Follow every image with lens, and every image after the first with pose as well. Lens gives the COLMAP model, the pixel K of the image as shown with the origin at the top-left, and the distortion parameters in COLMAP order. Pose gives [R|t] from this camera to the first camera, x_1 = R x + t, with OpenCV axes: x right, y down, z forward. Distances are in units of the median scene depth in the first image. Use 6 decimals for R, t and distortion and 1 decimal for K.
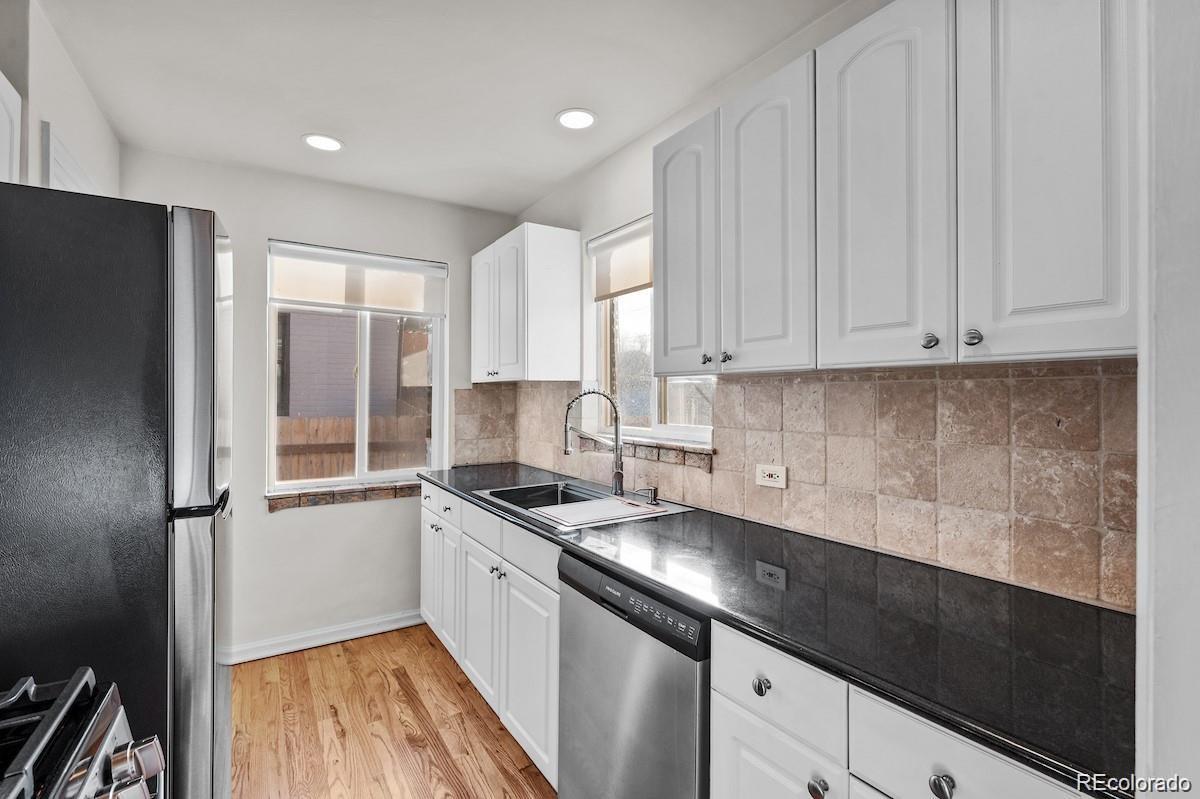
lens RADIAL K [[536.2, 0, 601.3], [0, 536.2, 396.0], [0, 0, 1]] dist [-0.008277, -0.001365]
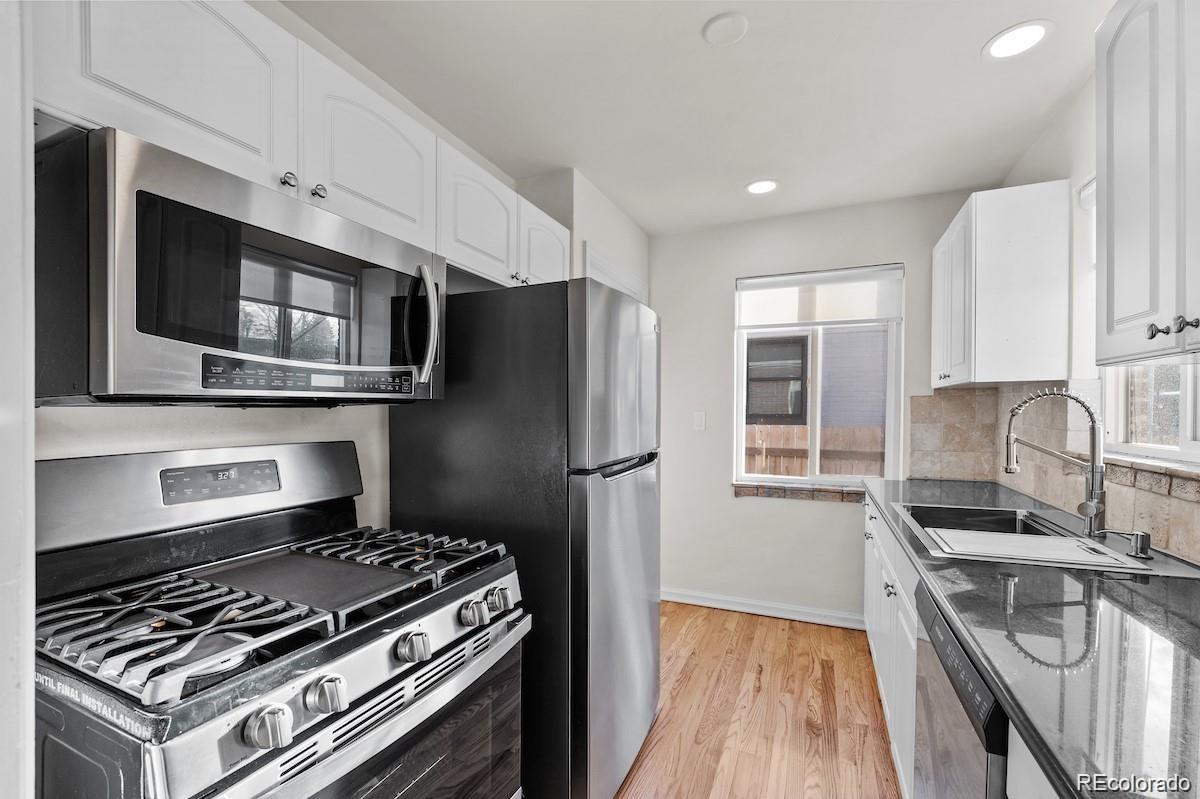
lens RADIAL K [[508.9, 0, 619.1], [0, 508.9, 419.6], [0, 0, 1]] dist [0.000687, -0.000984]
pose [[0.572613, 0.011435, -0.819746, 0.206197], [0.003734, 0.999856, 0.016555, 0.014499], [0.819817, -0.012541, 0.572488, 0.091281]]
